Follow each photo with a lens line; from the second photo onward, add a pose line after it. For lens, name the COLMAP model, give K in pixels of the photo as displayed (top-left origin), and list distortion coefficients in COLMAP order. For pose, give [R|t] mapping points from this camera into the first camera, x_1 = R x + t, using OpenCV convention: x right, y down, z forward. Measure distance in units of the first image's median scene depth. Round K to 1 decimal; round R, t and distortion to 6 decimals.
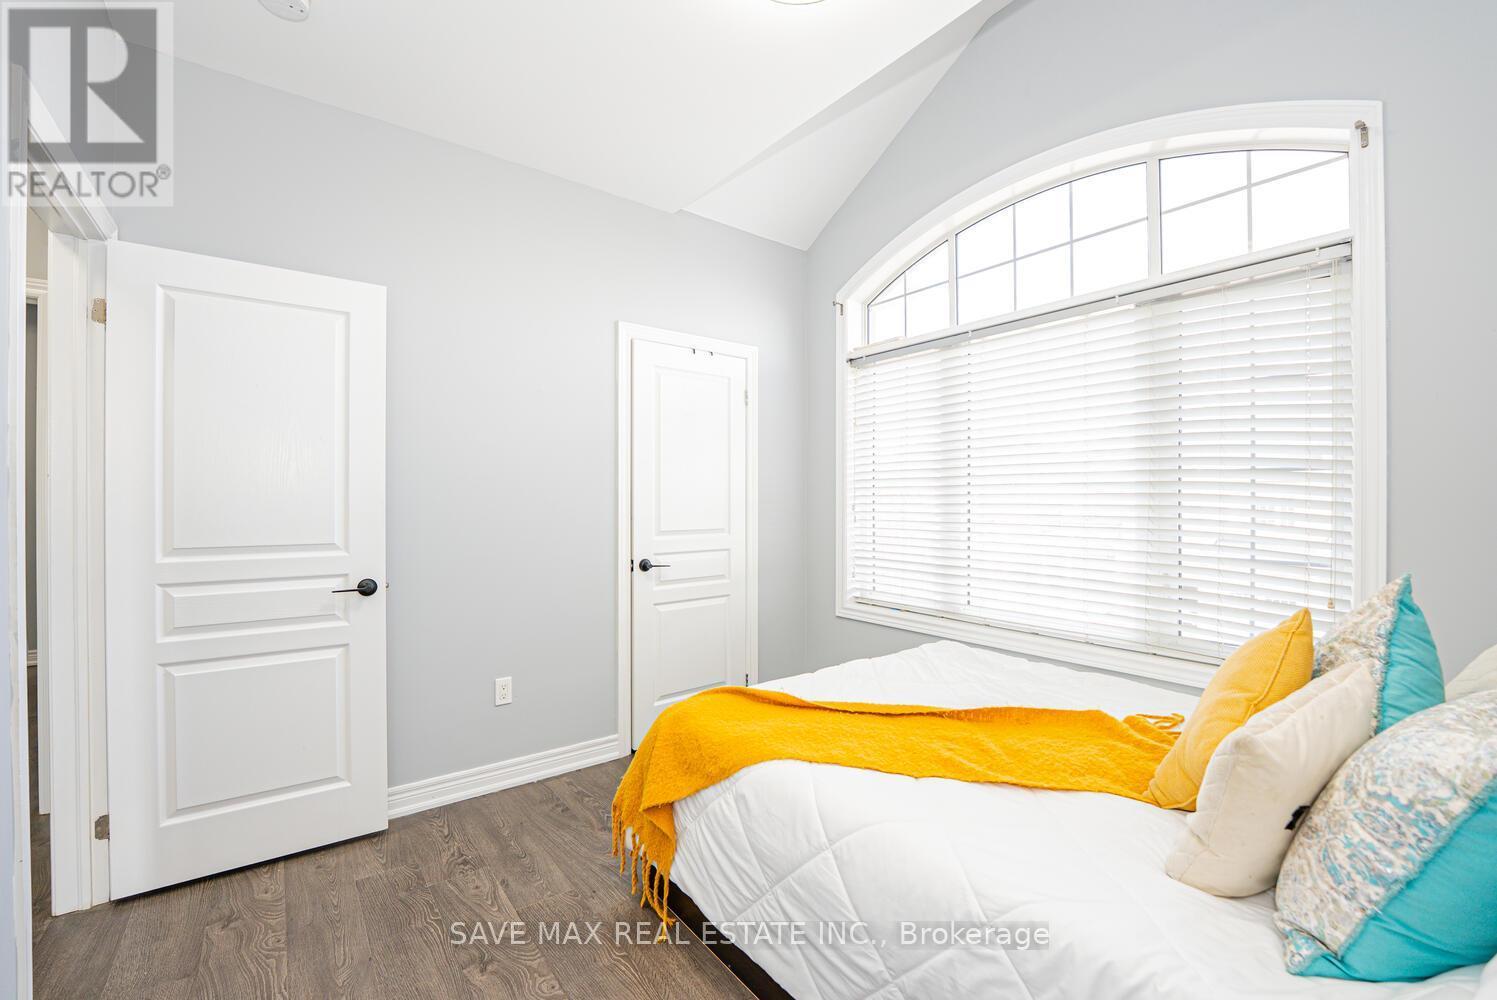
lens RADIAL K [[634.0, 0, 744.9], [0, 634.0, 497.5], [0, 0, 1]] dist [0.000047, -0.000121]
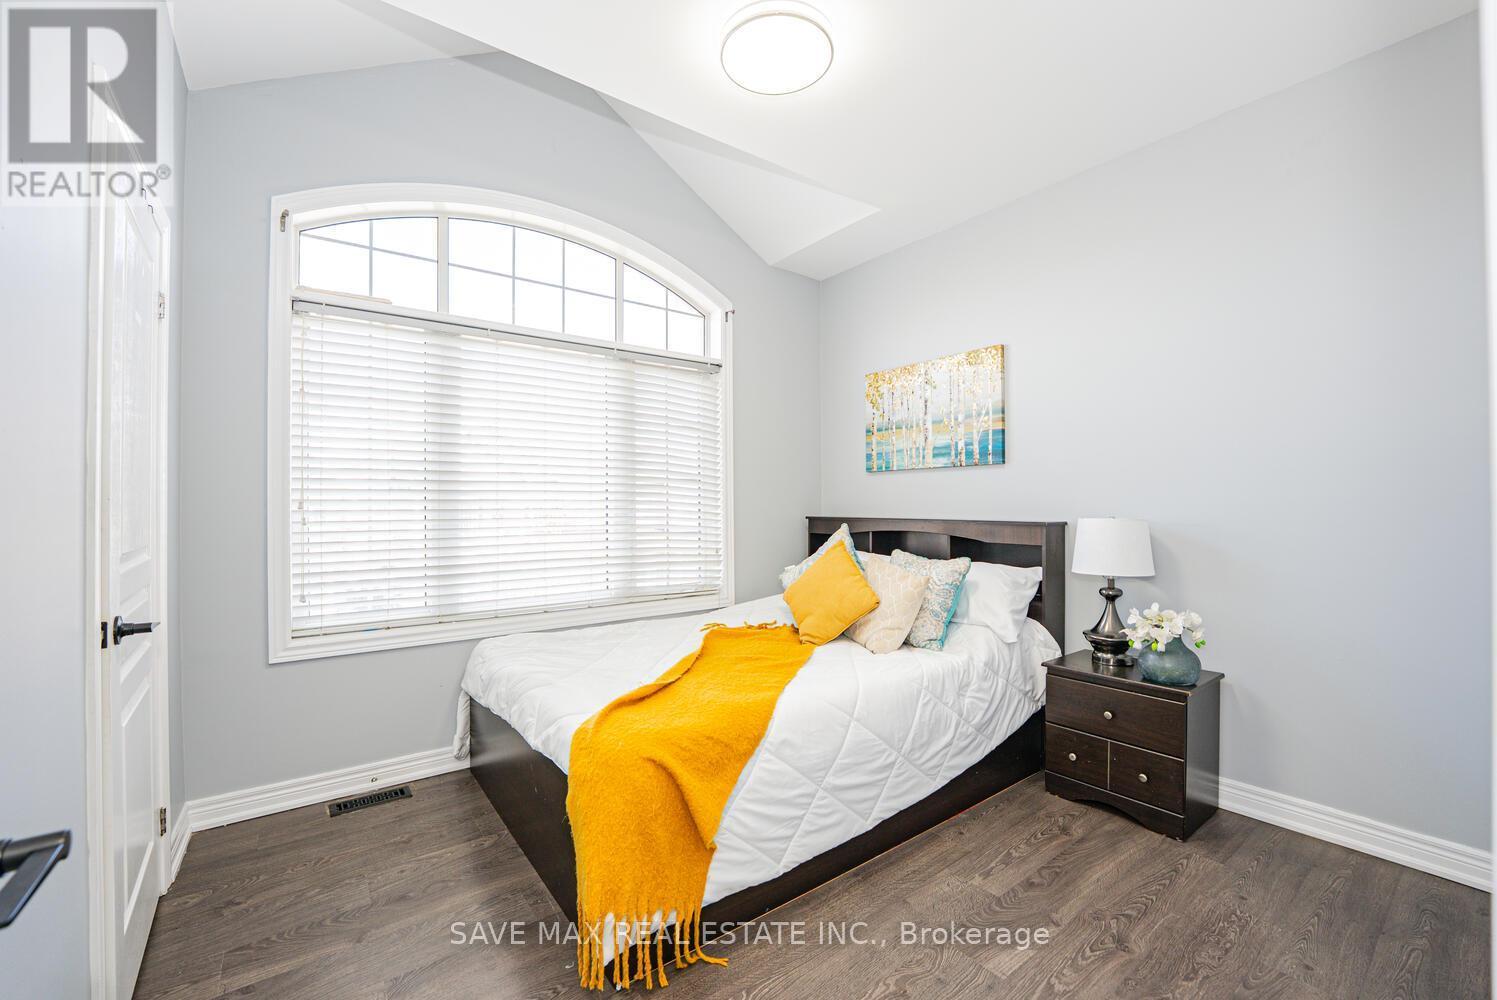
lens RADIAL K [[616.3, 0, 752.4], [0, 616.3, 501.9], [0, 0, 1]] dist [-0.002354, -0.000116]
pose [[-0.000179, 0.006487, 0.999979, -0.745836], [0.006086, 0.999960, -0.006486, 0.026861], [-0.999981, 0.006085, -0.000218, 0.695372]]
